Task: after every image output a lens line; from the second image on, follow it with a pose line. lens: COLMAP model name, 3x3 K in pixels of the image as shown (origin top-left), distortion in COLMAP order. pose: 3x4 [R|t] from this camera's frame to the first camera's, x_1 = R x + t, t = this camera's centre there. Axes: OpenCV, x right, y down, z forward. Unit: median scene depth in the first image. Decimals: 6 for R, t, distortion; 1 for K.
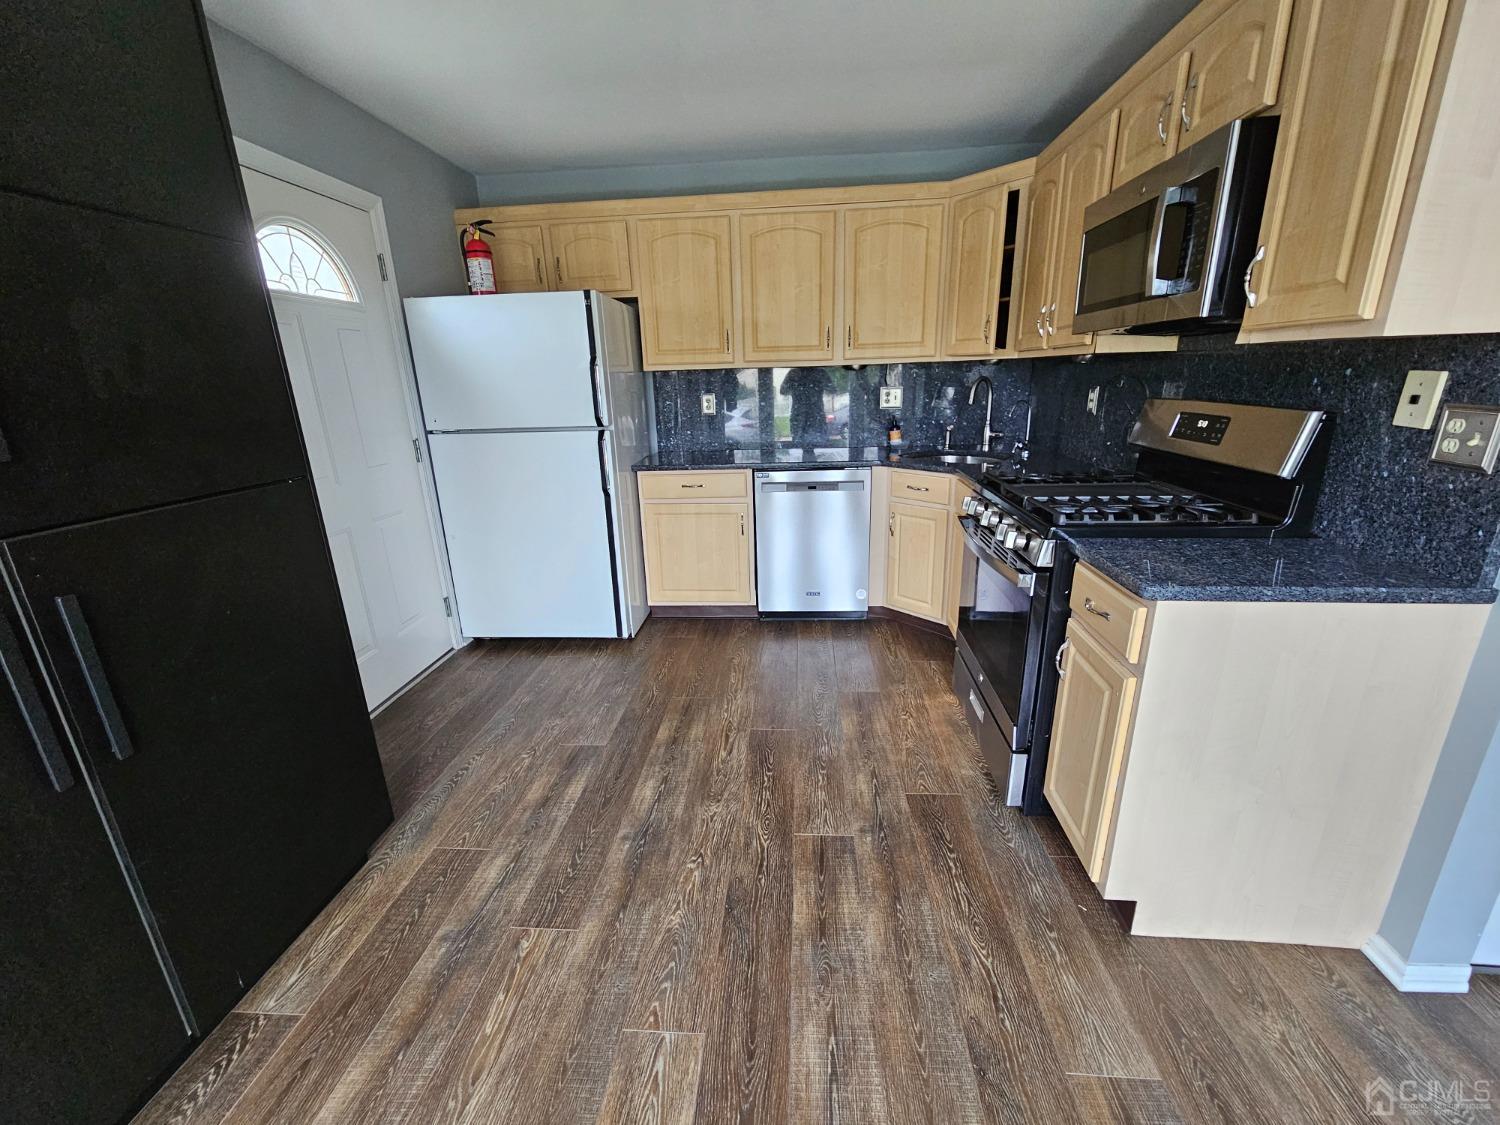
lens RADIAL K [[617.9, 0, 753.0], [0, 617.9, 569.2], [0, 0, 1]] dist [-0.003026, 0.002178]
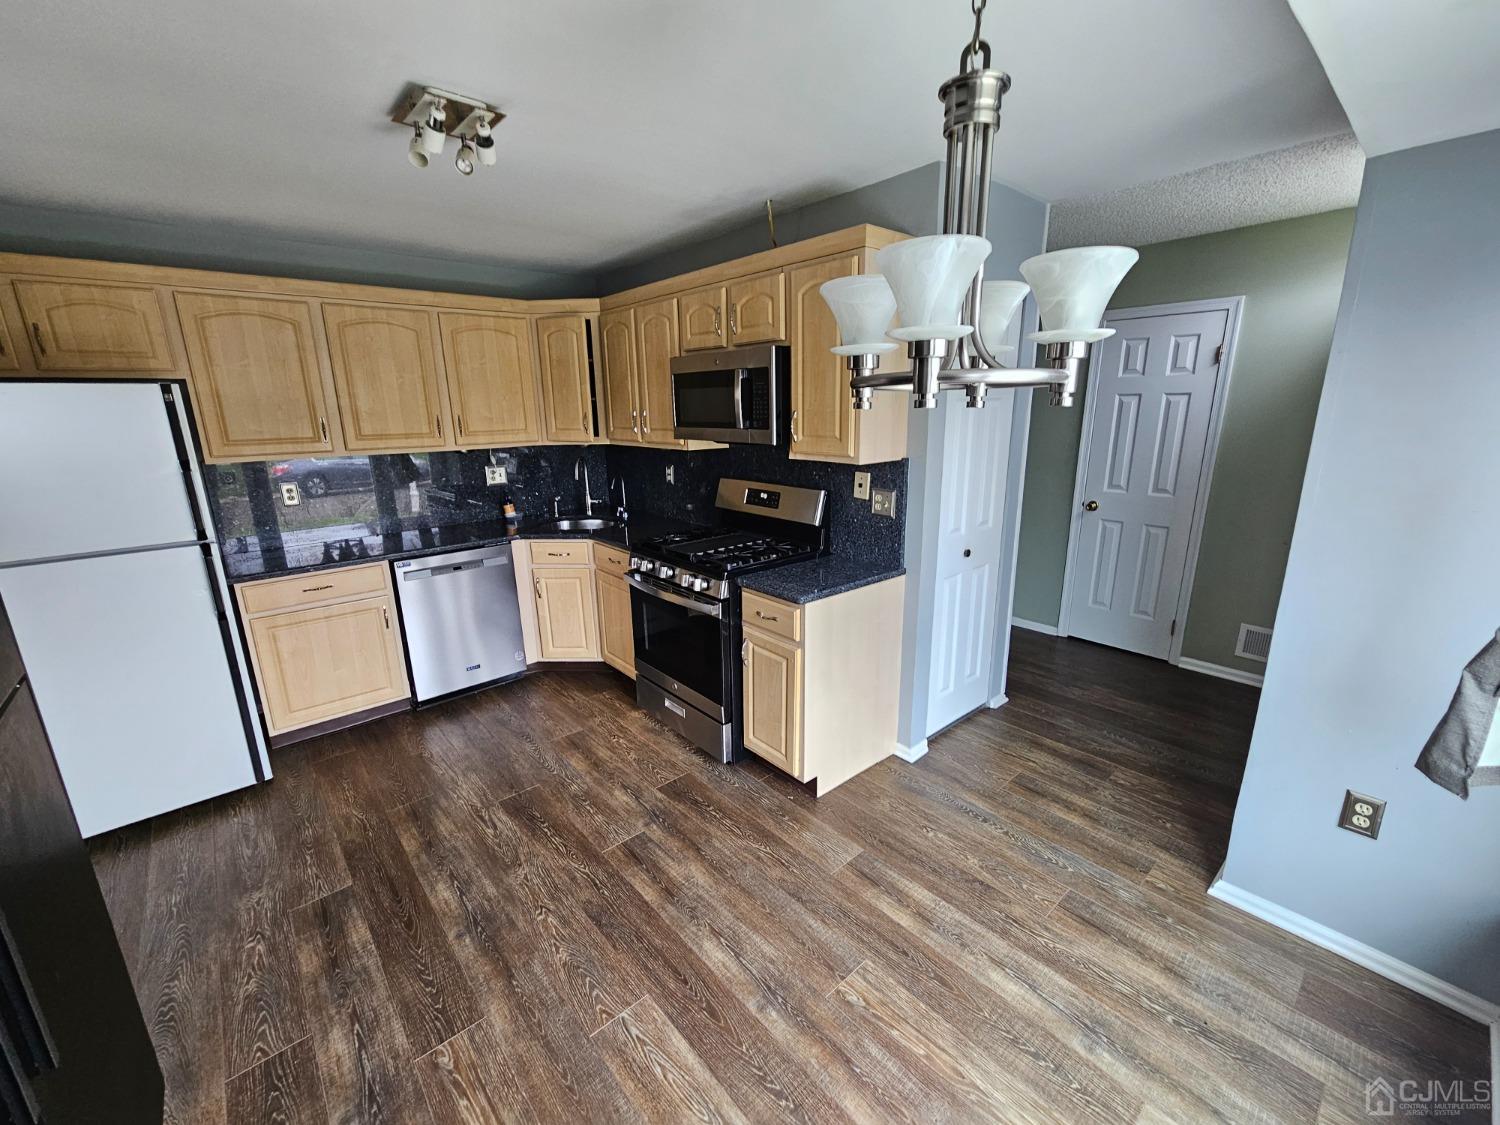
lens RADIAL K [[617.9, 0, 753.0], [0, 617.9, 569.2], [0, 0, 1]] dist [-0.003026, 0.002178]
pose [[0.699541, -0.167544, 0.694674, -0.510012], [0.210894, 0.977231, 0.023320, -0.089914], [-0.682763, 0.130189, 0.718947, -0.166028]]
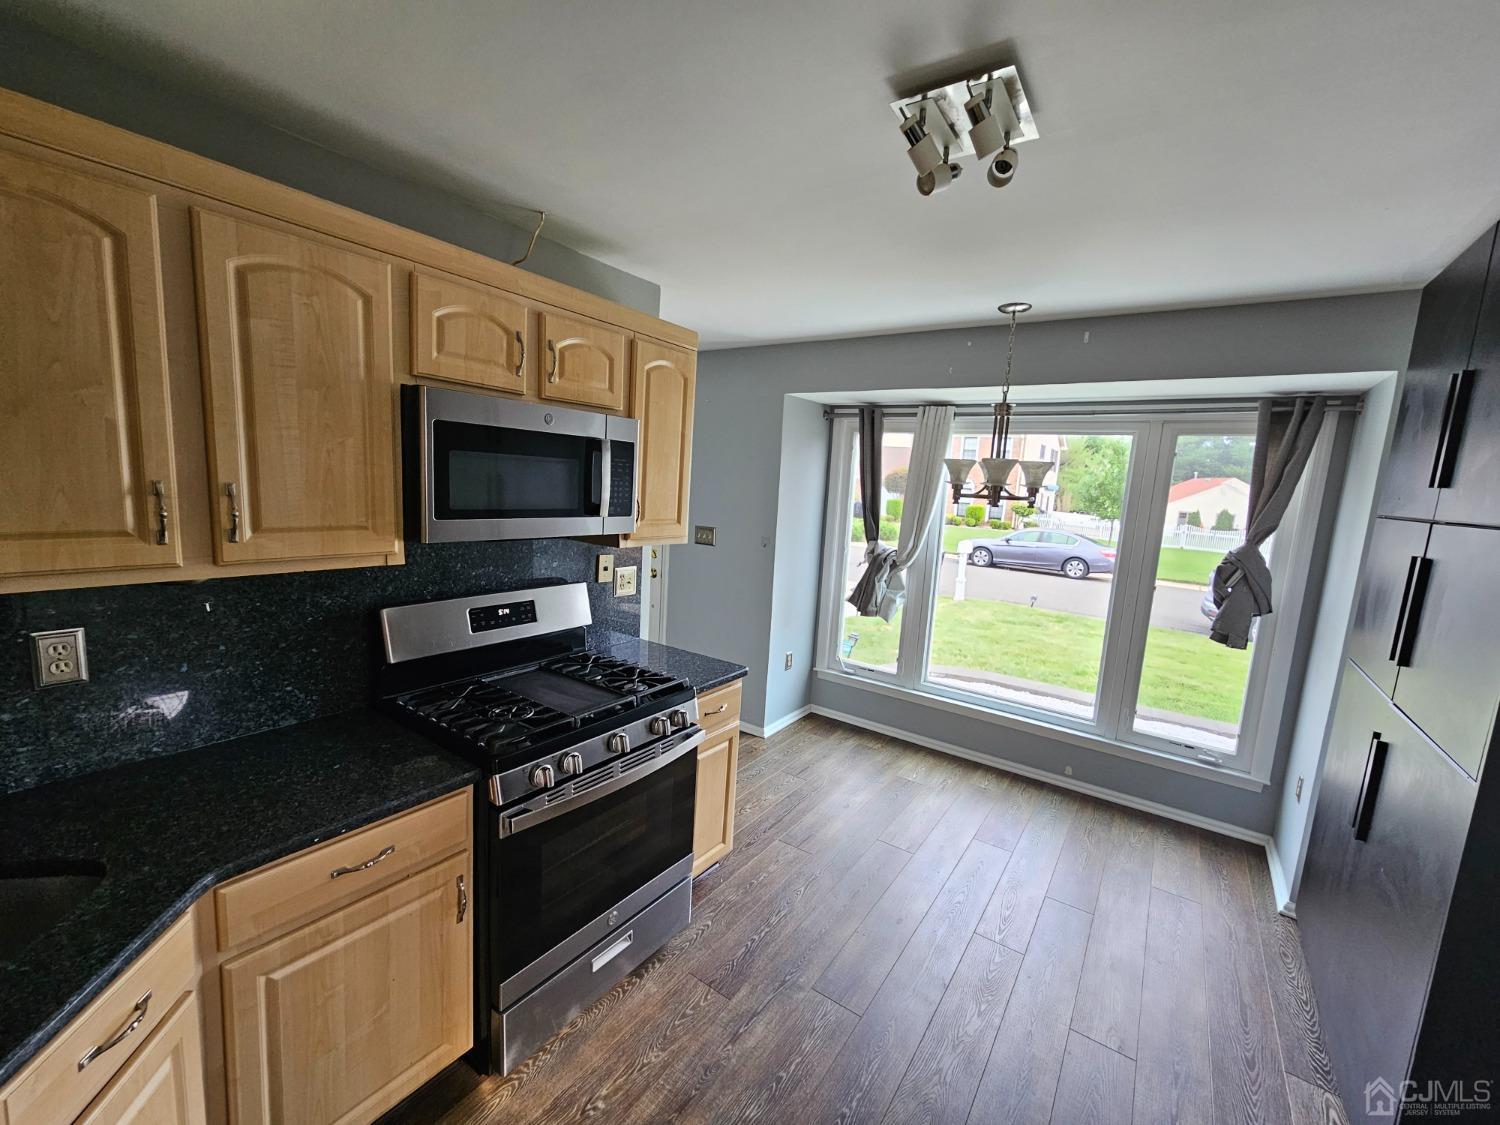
lens RADIAL K [[617.9, 0, 753.0], [0, 617.9, 569.2], [0, 0, 1]] dist [-0.003026, 0.002178]
pose [[-0.861970, -0.093279, 0.498304, -0.233304], [0.121121, 0.916570, 0.381091, -0.711842], [-0.492278, 0.388844, -0.778757, 1.693954]]
